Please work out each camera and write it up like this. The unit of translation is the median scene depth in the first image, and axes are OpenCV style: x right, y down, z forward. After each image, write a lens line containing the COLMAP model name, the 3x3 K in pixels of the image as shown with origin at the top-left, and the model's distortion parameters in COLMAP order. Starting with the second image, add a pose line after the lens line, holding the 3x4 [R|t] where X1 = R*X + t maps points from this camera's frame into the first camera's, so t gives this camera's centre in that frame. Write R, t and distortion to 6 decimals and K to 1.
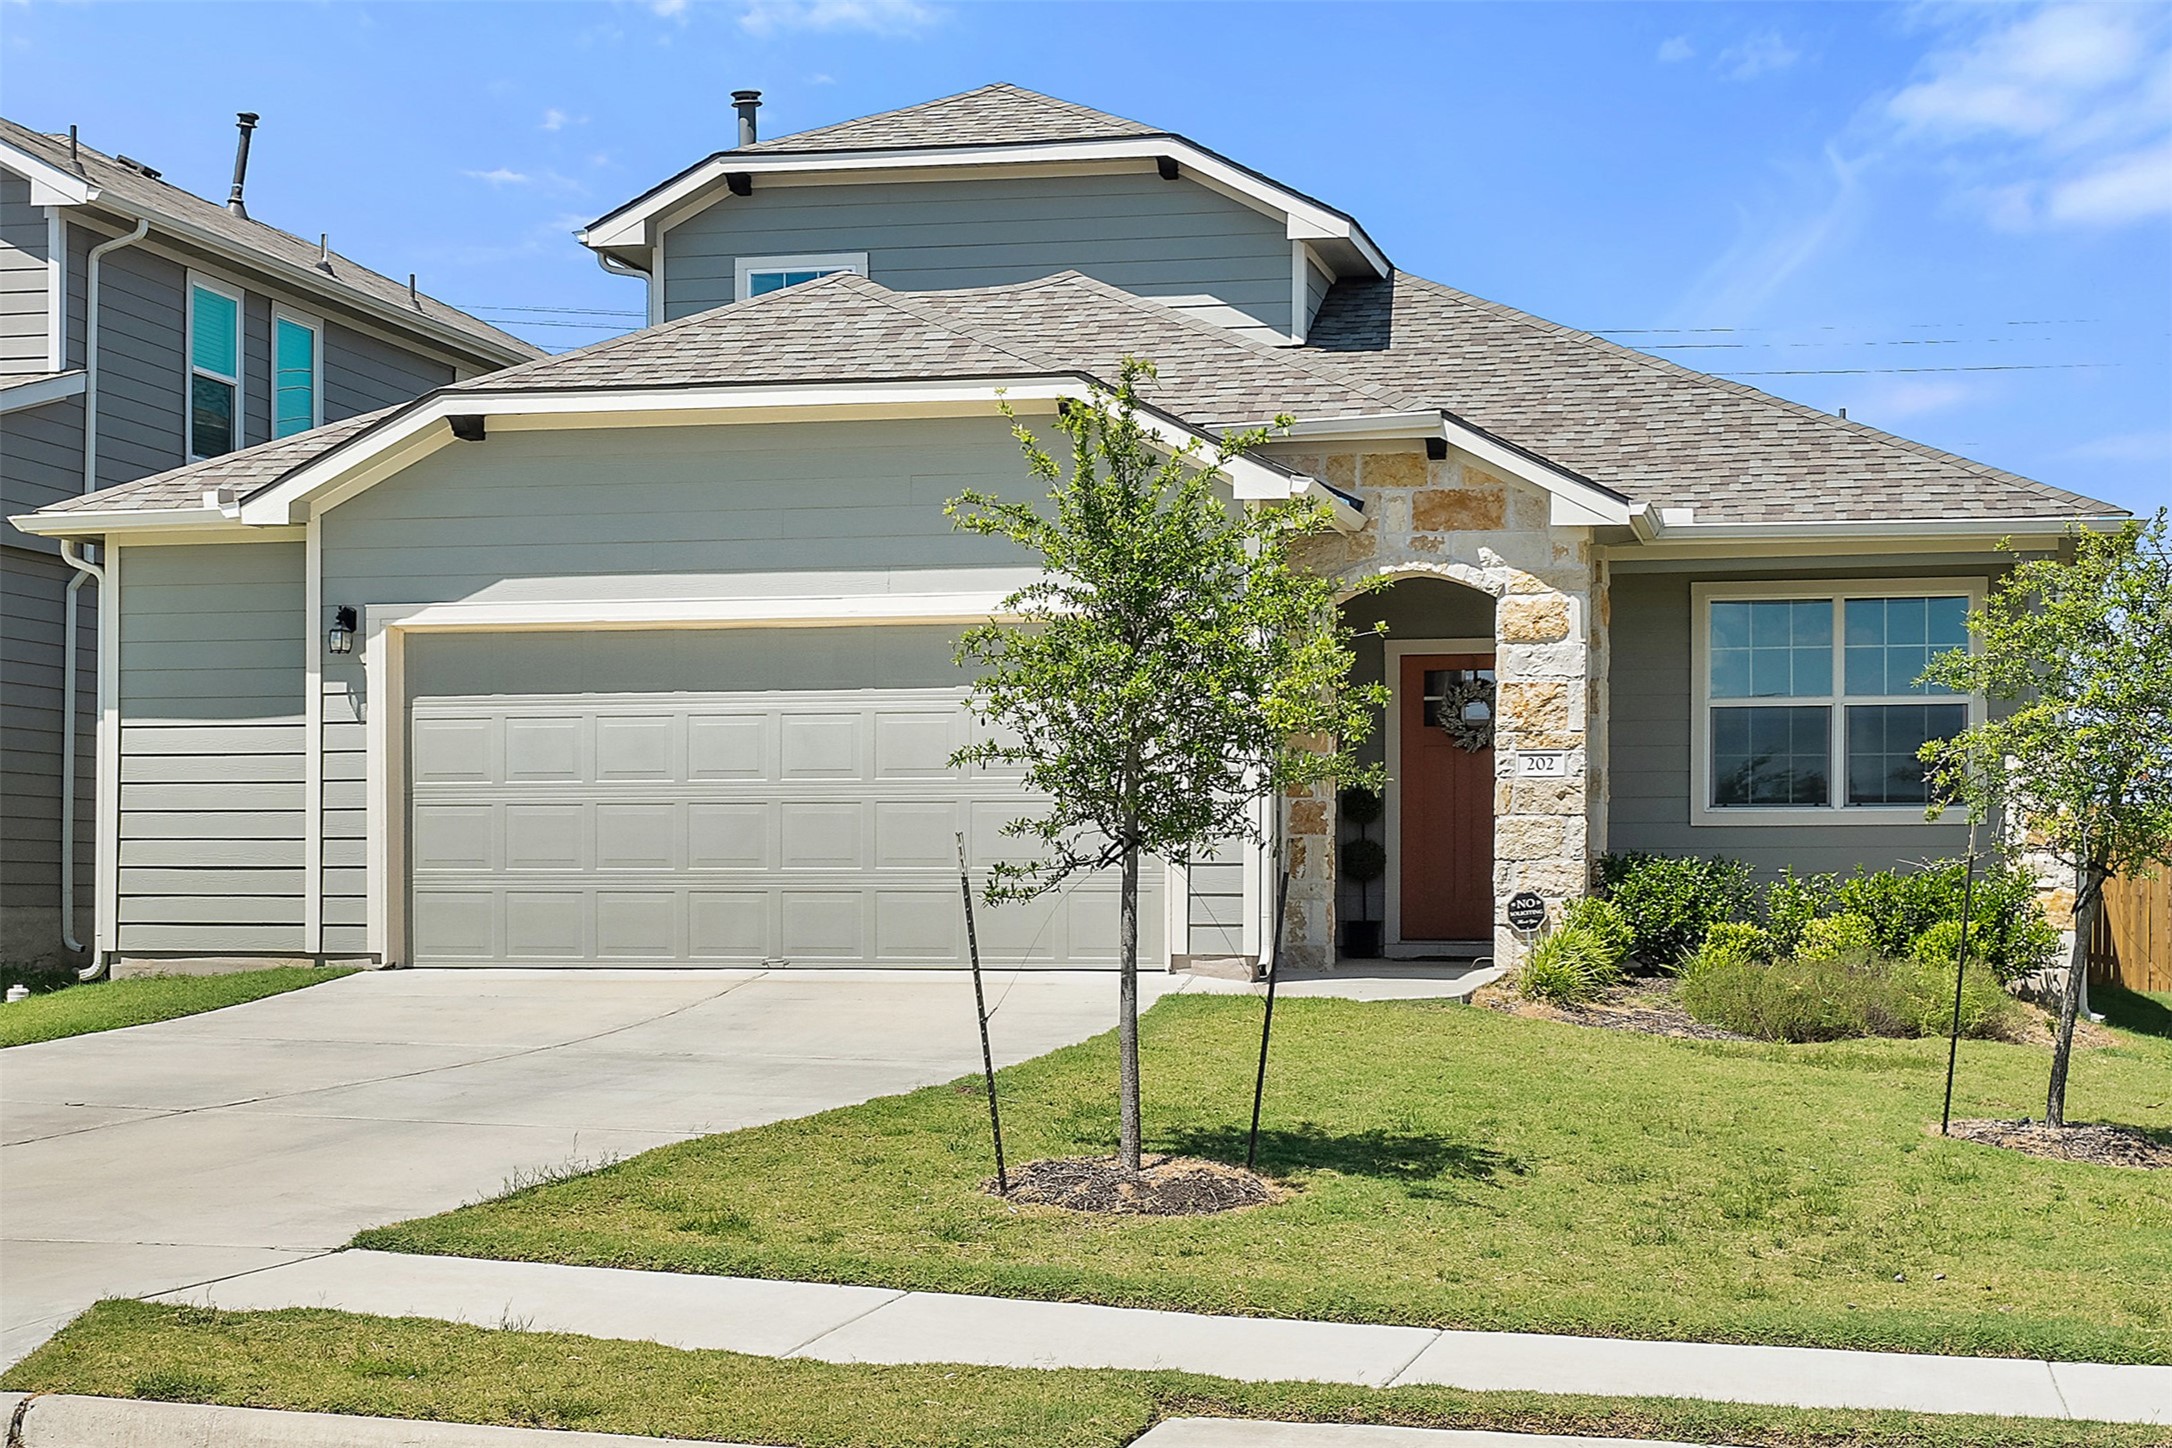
lens RADIAL K [[3524.4, 0, 1086.0], [0, 3524.4, 724.0], [0, 0, 1]] dist [-0.039383, 0.063933]
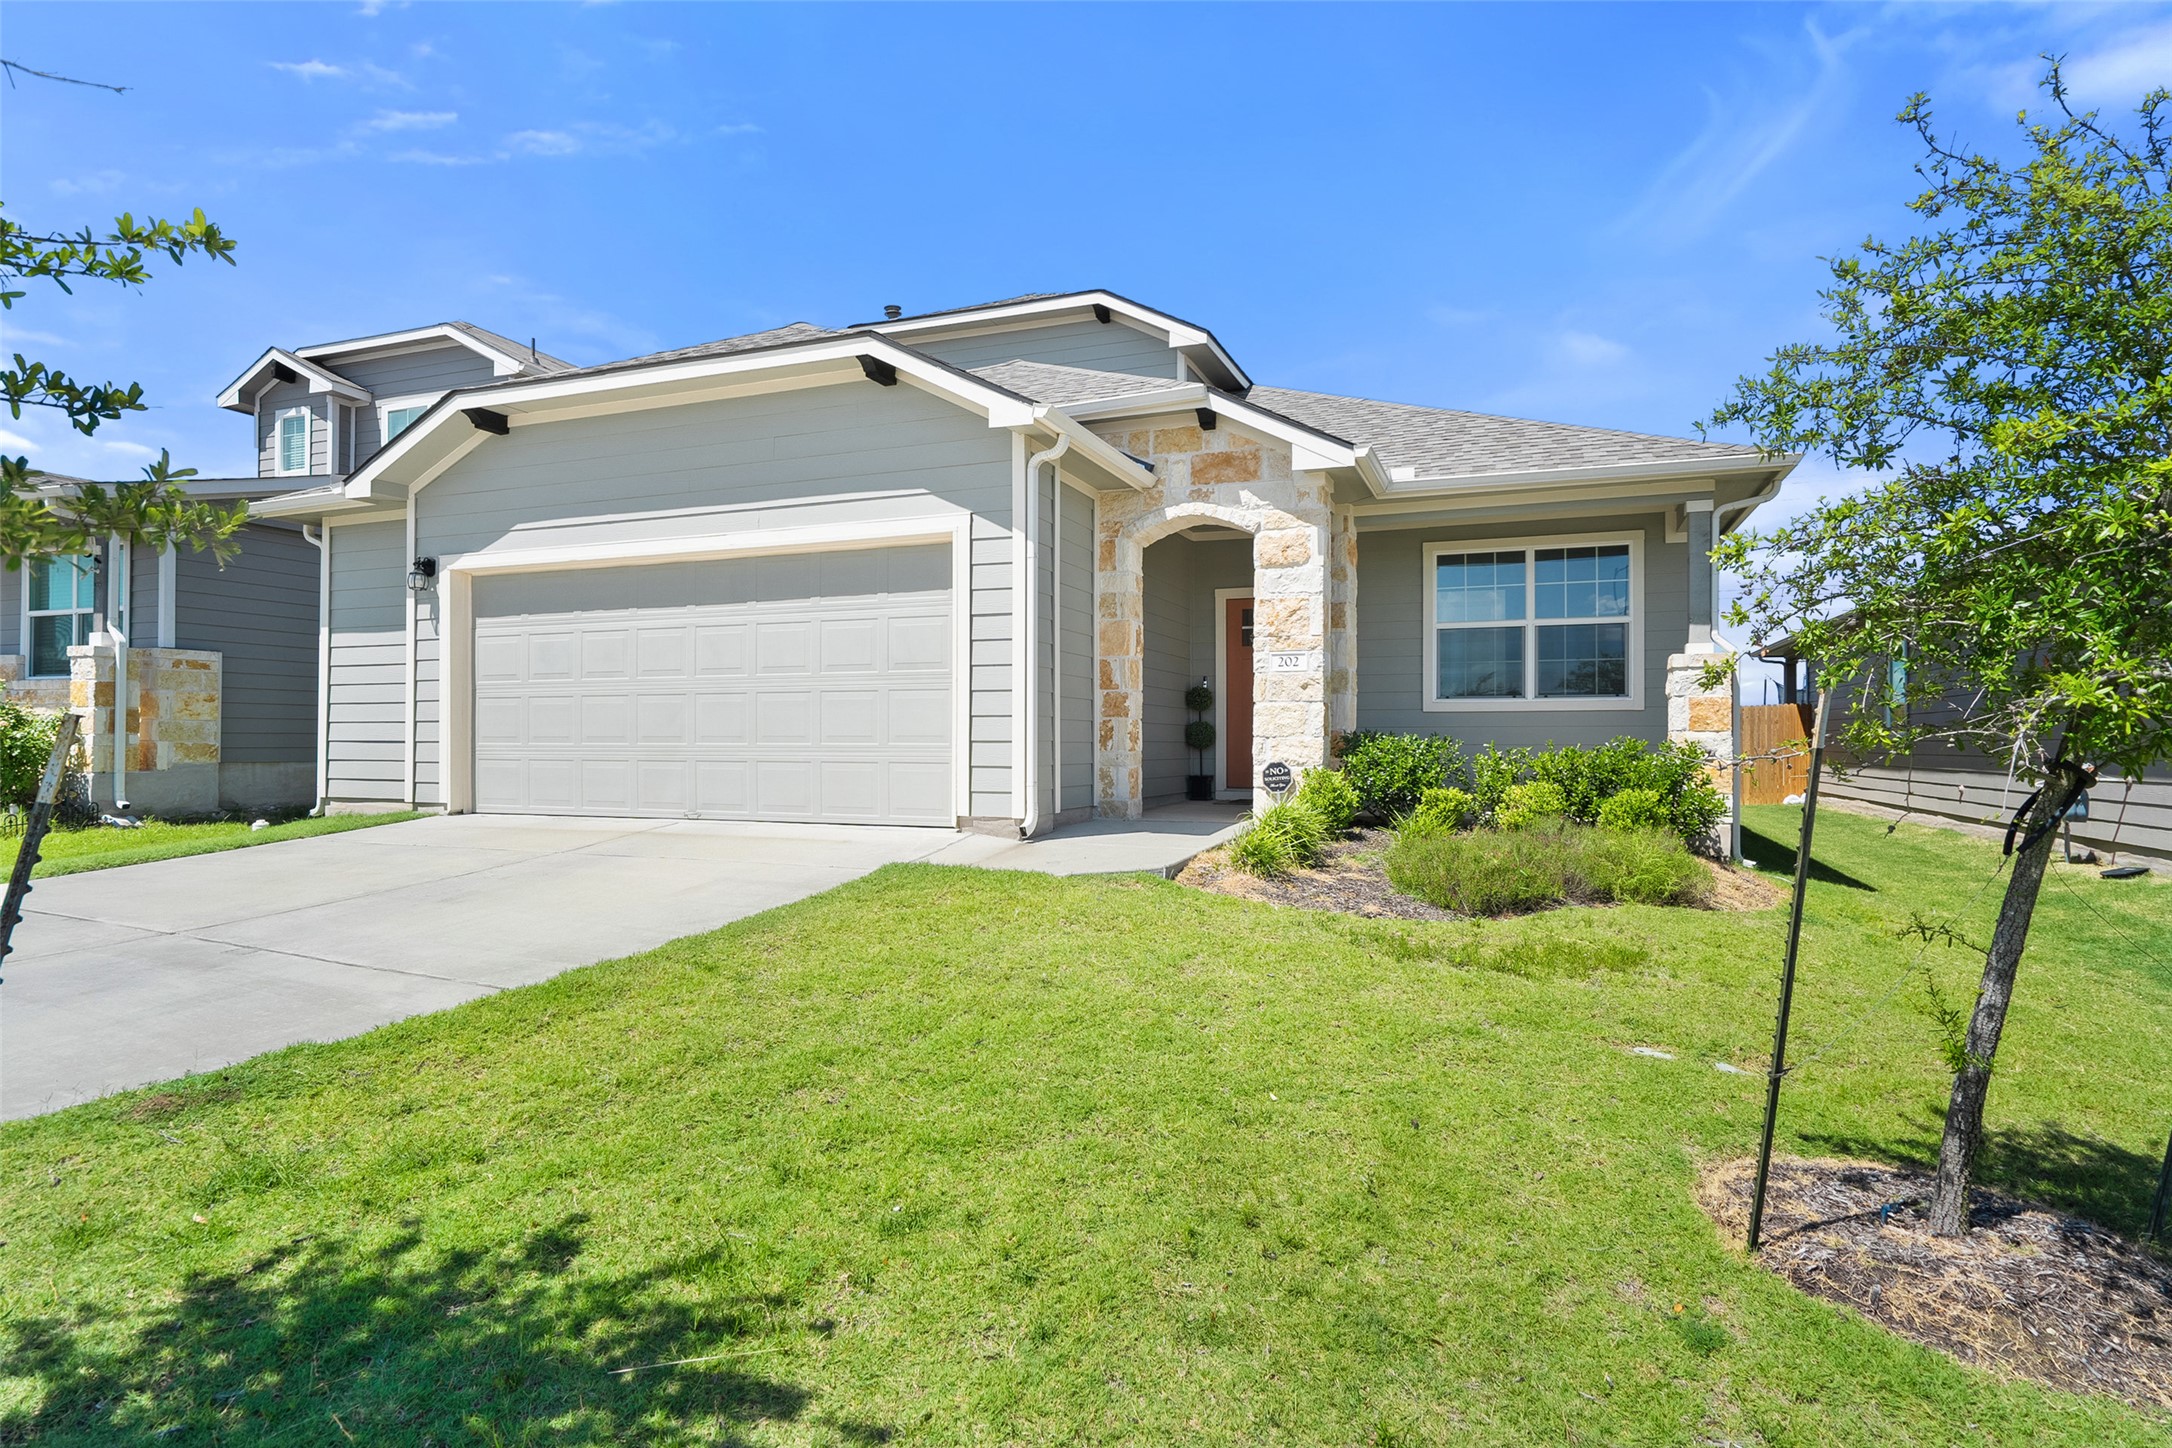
lens RADIAL K [[1162.7, 0, 1089.7], [0, 1162.7, 693.3], [0, 0, 1]] dist [-0.002264, -0.000306]
pose [[0.989228, -0.004874, -0.146300, 0.119429], [0.006015, 0.999955, 0.007359, 0.019220], [0.146257, -0.008160, 0.989213, 0.571903]]
